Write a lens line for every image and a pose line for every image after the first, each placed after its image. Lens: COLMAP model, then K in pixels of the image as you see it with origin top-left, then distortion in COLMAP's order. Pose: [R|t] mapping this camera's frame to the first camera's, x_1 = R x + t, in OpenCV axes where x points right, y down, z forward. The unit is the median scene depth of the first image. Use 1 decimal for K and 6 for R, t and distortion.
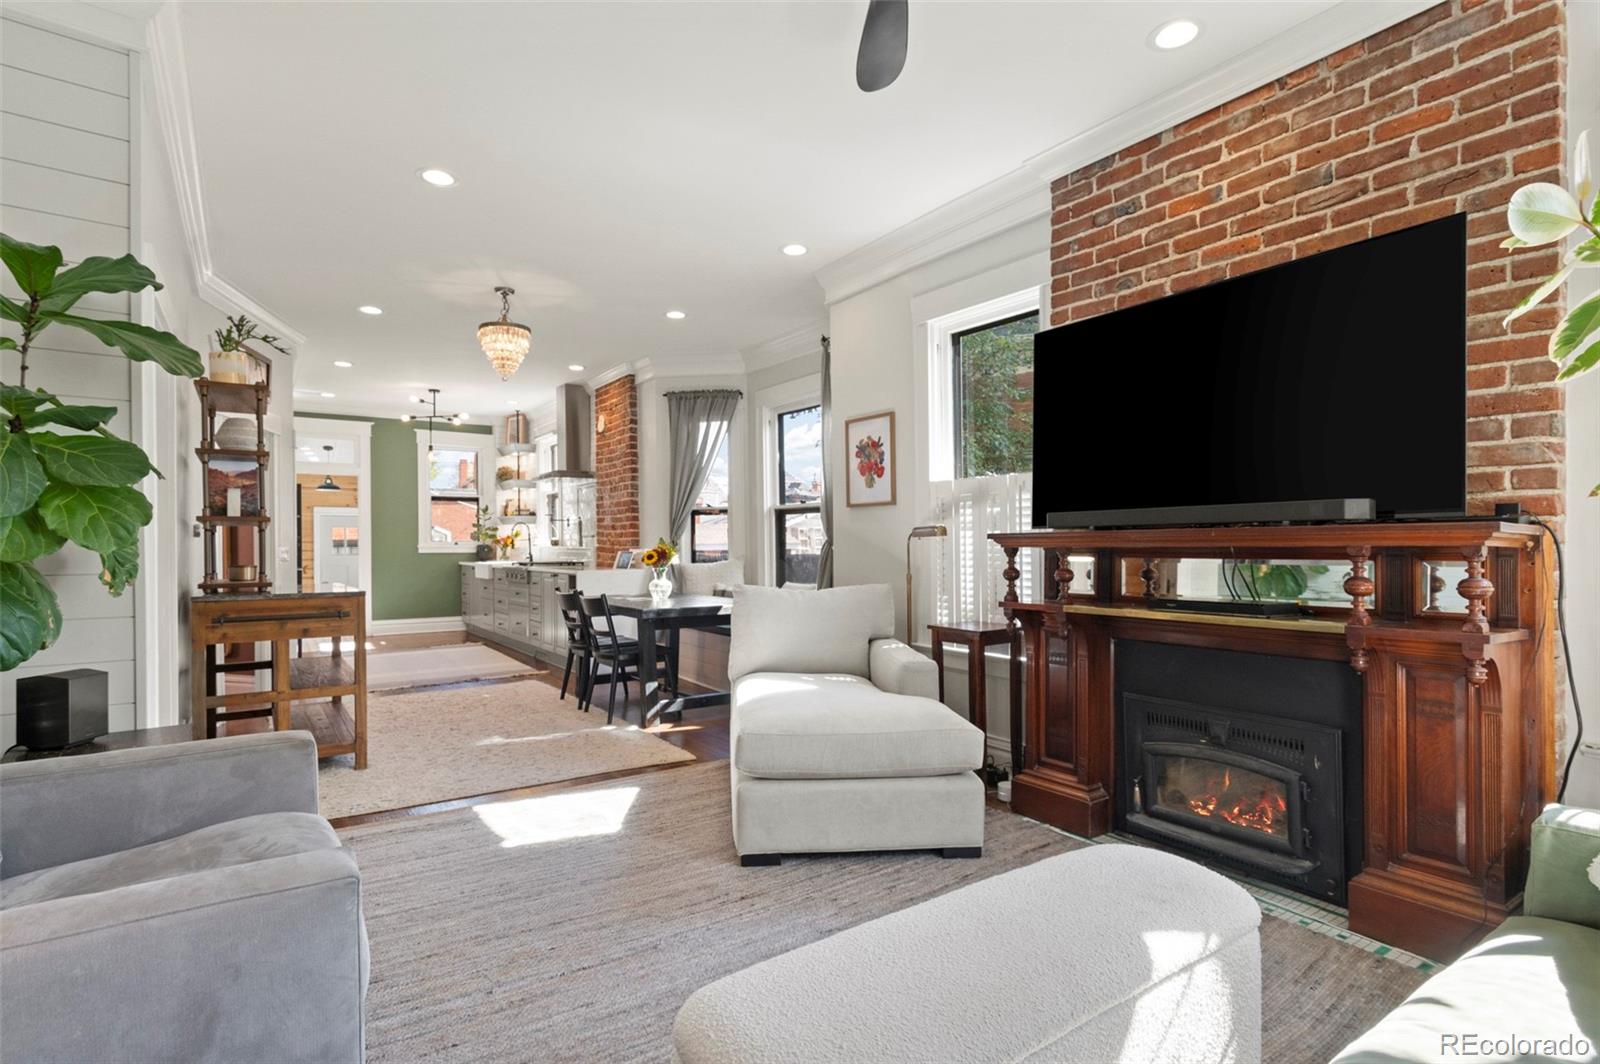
lens RADIAL K [[800.2, 0, 807.9], [0, 800.2, 554.7], [0, 0, 1]] dist [-0.005200, -0.003291]
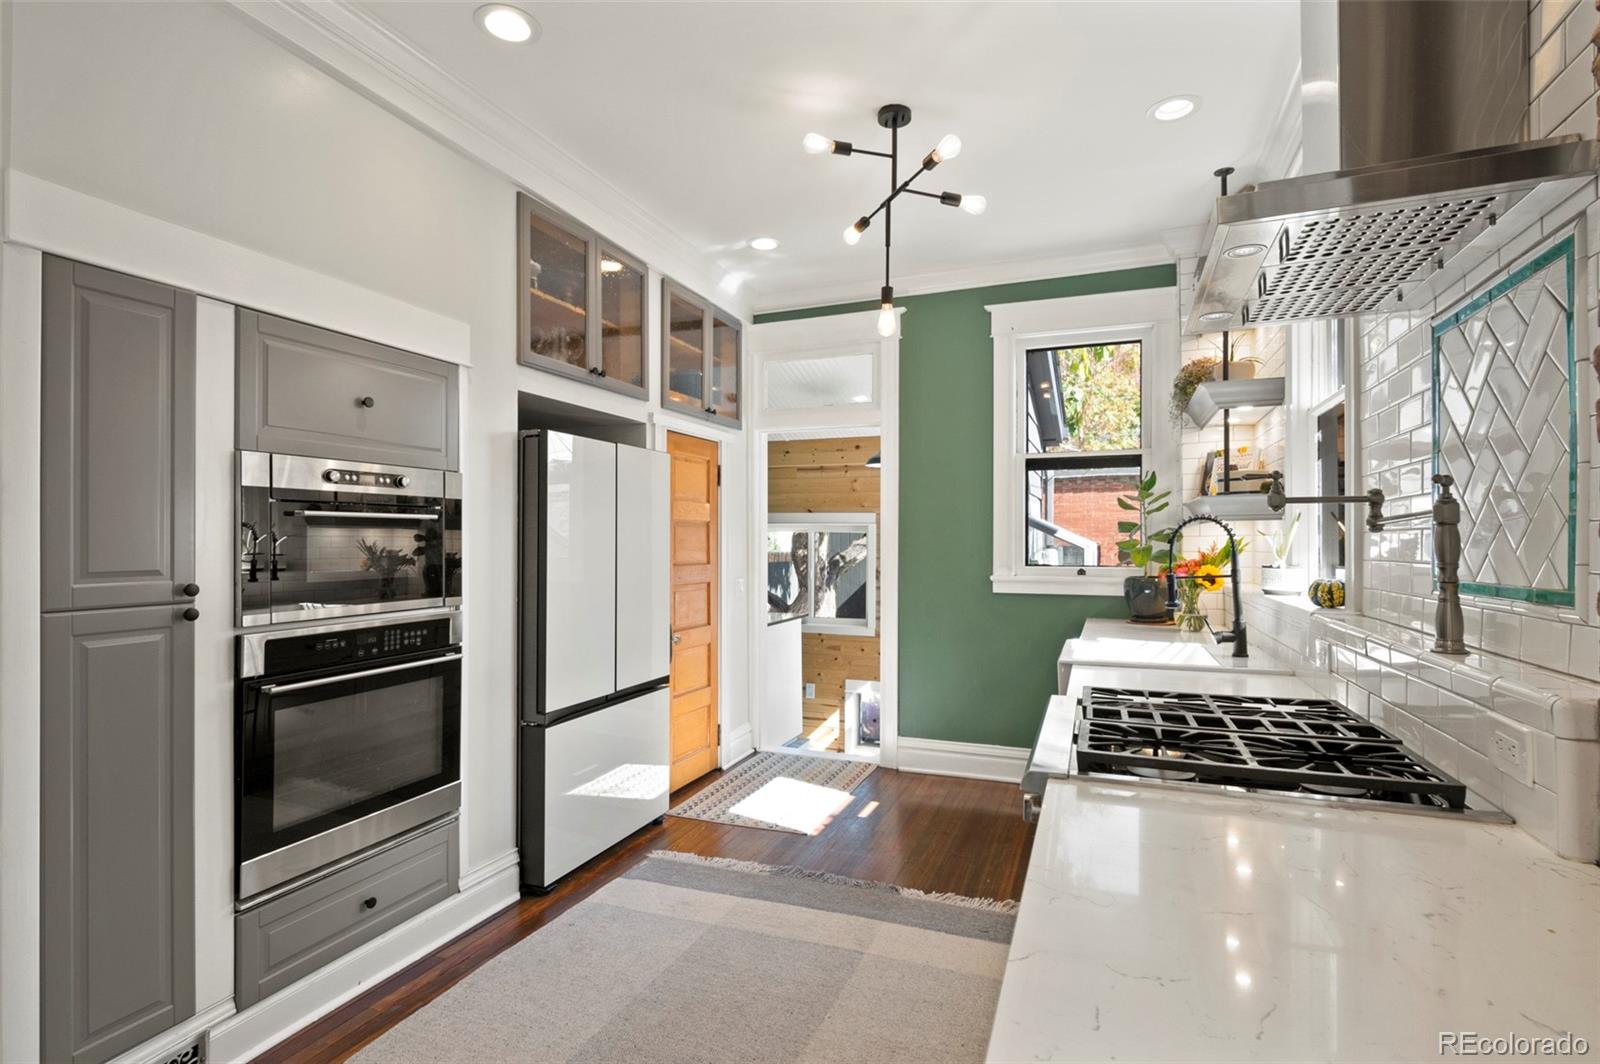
lens RADIAL K [[800.2, 0, 785.8], [0, 800.2, 548.2], [0, 0, 1]] dist [-0.005200, -0.003291]
pose [[0.545333, 0.007532, -0.838186, -0.253048], [-0.011750, 0.999930, 0.001341, -0.034602], [0.838137, 0.009118, 0.545383, 0.910324]]
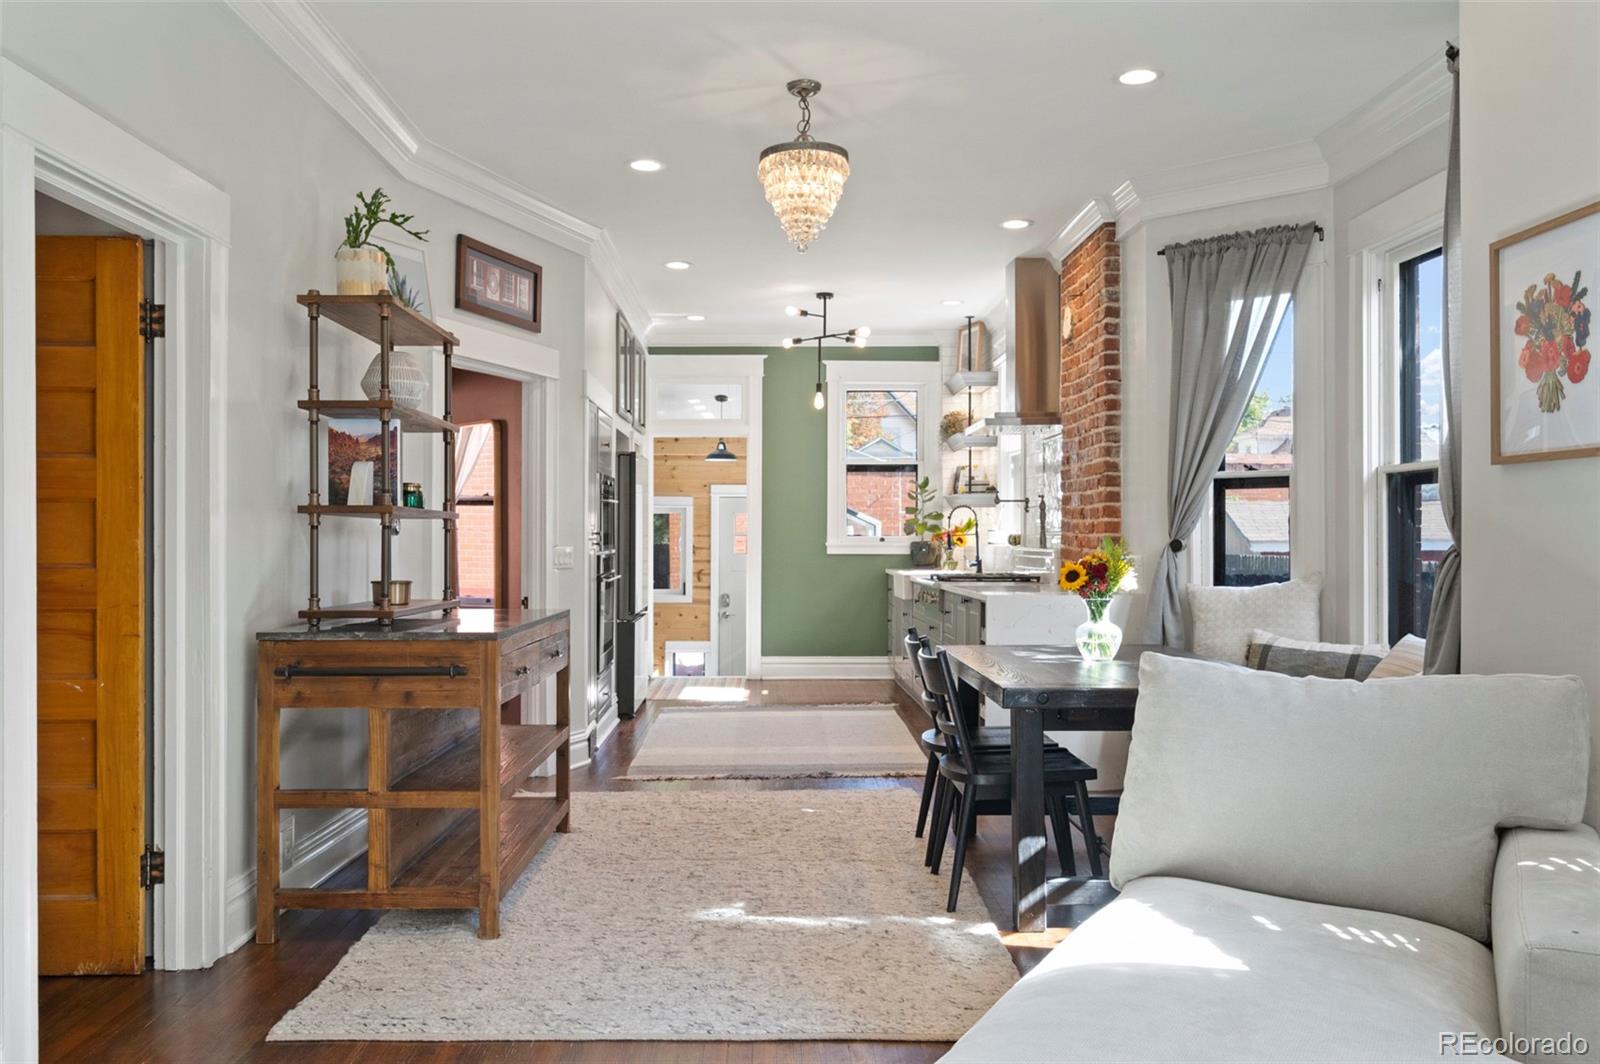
lens RADIAL K [[1261.1, 0, 783.2], [0, 1261.1, 569.5], [0, 0, 1]] dist [-0.002880, -0.003039]
pose [[0.828015, 0.018413, -0.560403, 0.070086], [-0.010143, 0.999789, 0.017864, -0.010040], [0.560614, -0.009108, 0.828027, 0.191226]]
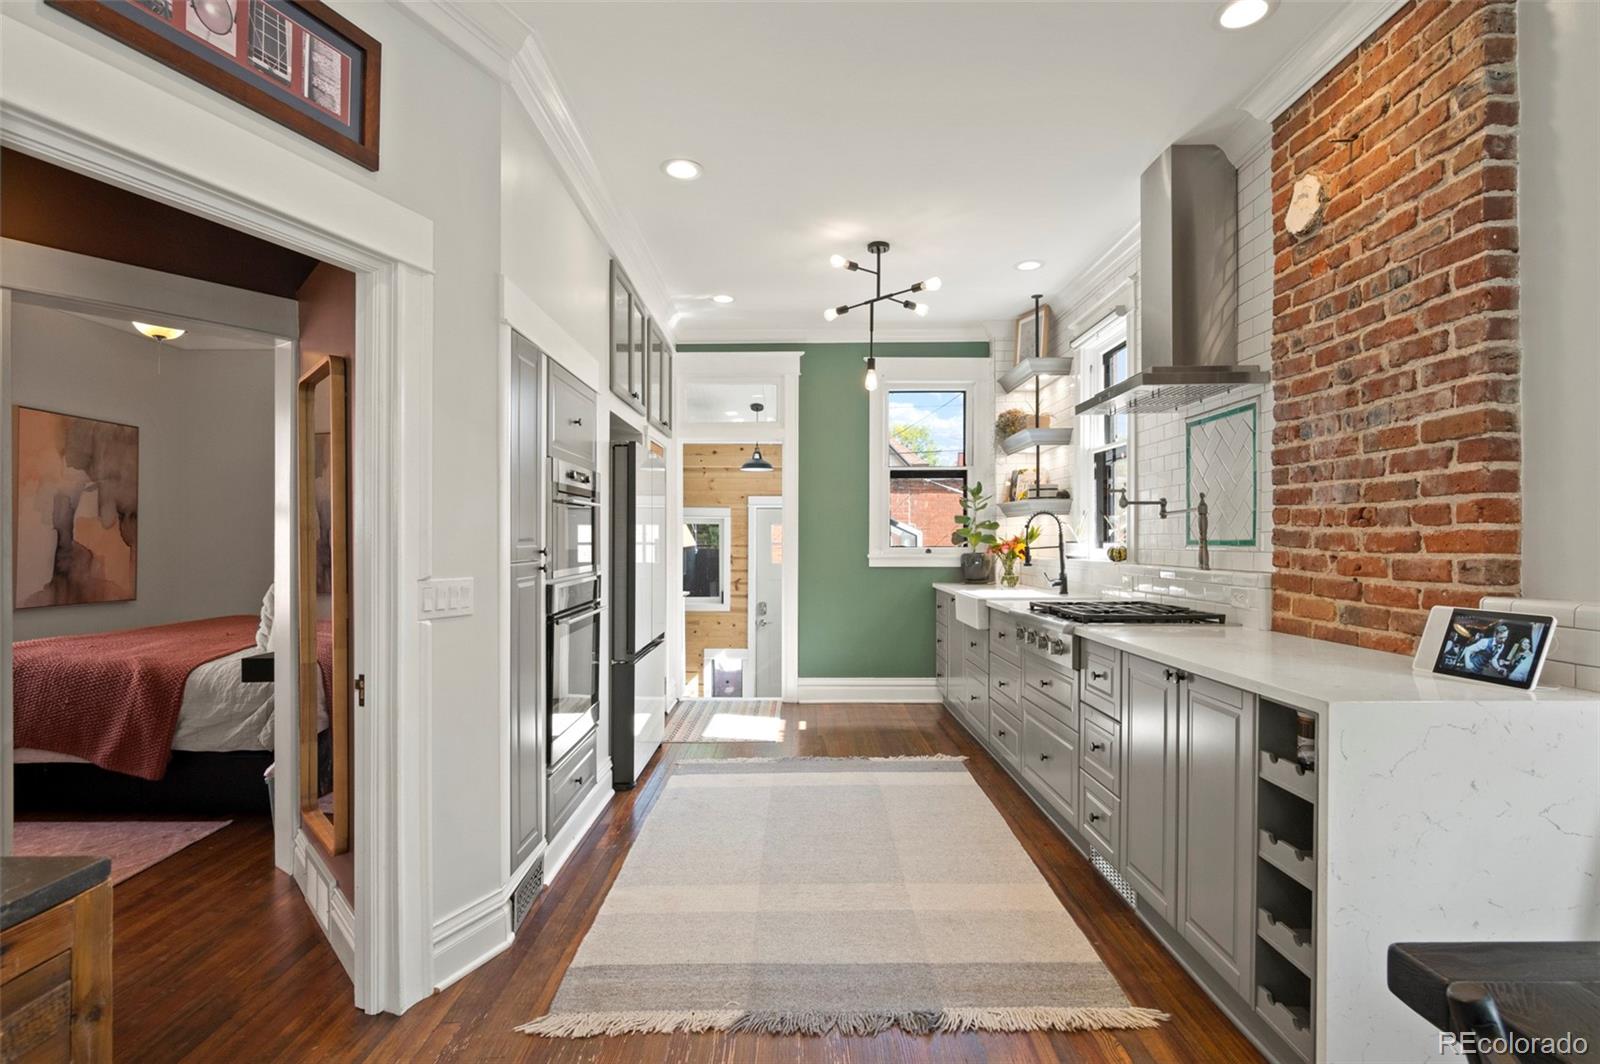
lens RADIAL K [[800.2, 0, 796.6], [0, 800.2, 559.5], [0, 0, 1]] dist [-0.005200, -0.003291]
pose [[0.818683, 0.015223, -0.574044, -0.256364], [-0.008242, 0.999857, 0.014761, -0.021439], [0.574186, -0.007353, 0.818692, 0.651686]]
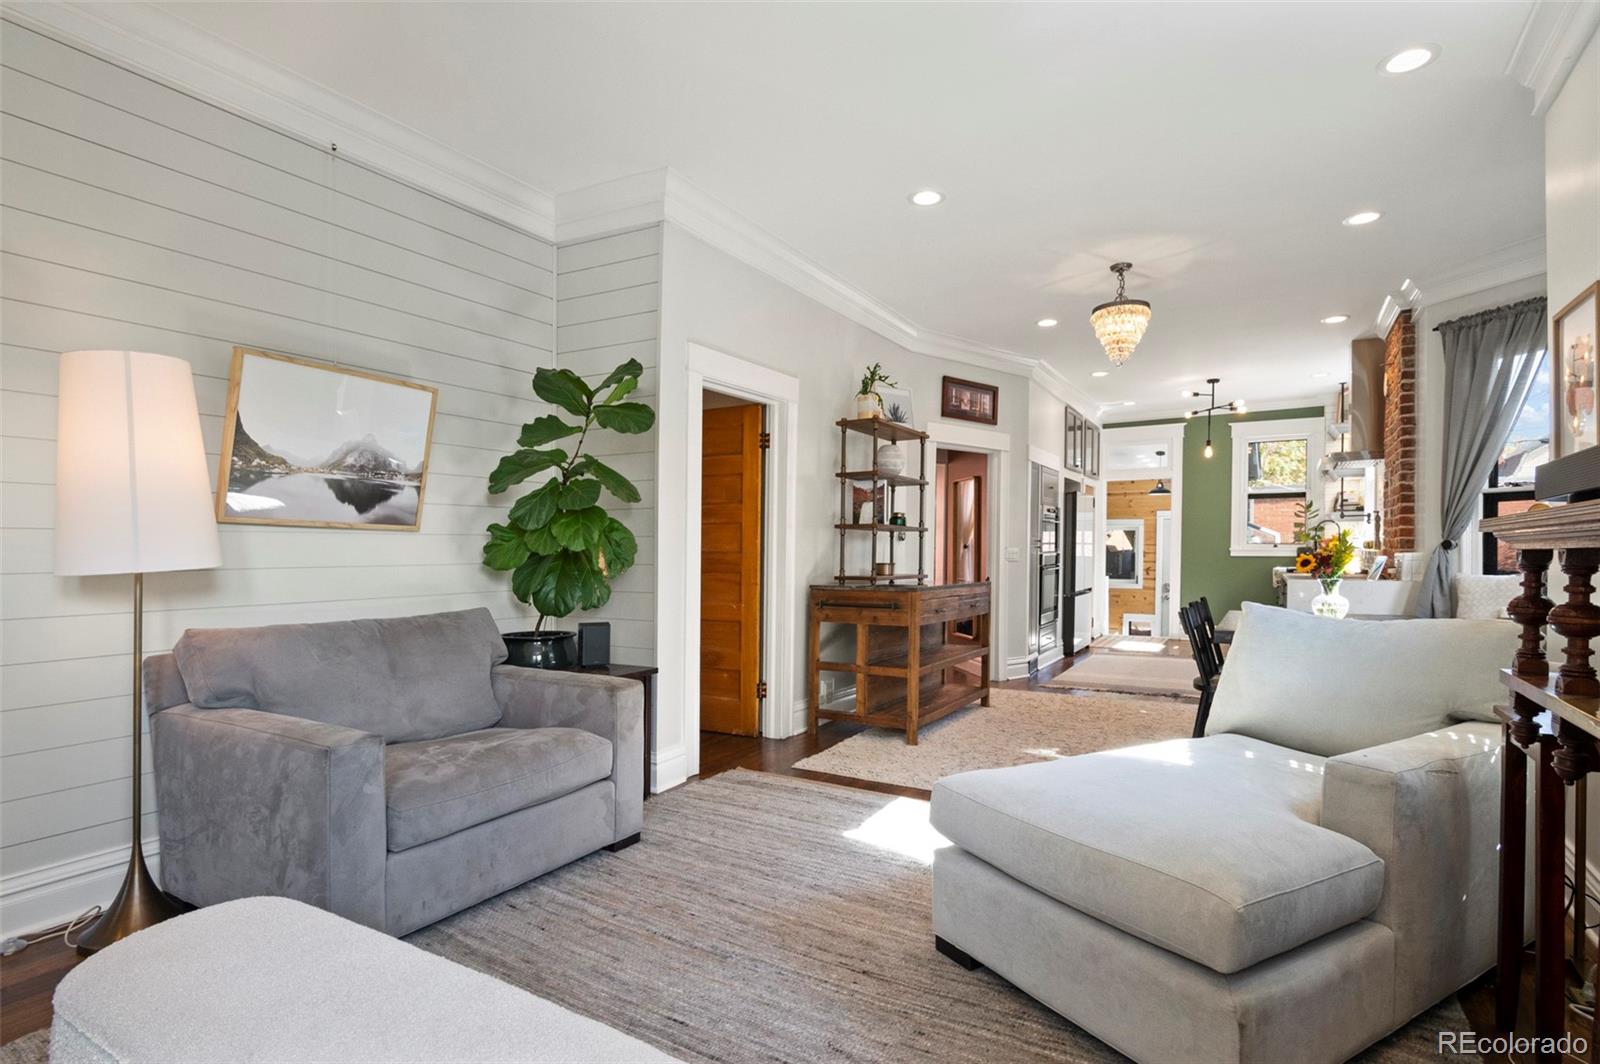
lens RADIAL K [[800.2, 0, 787.1], [0, 800.2, 569.8], [0, 0, 1]] dist [-0.005200, -0.003291]
pose [[0.402658, 0.024970, -0.915010, 0.215634], [-0.010957, 0.999688, 0.022459, -0.001636], [0.915285, 0.000983, 0.402806, 0.201956]]
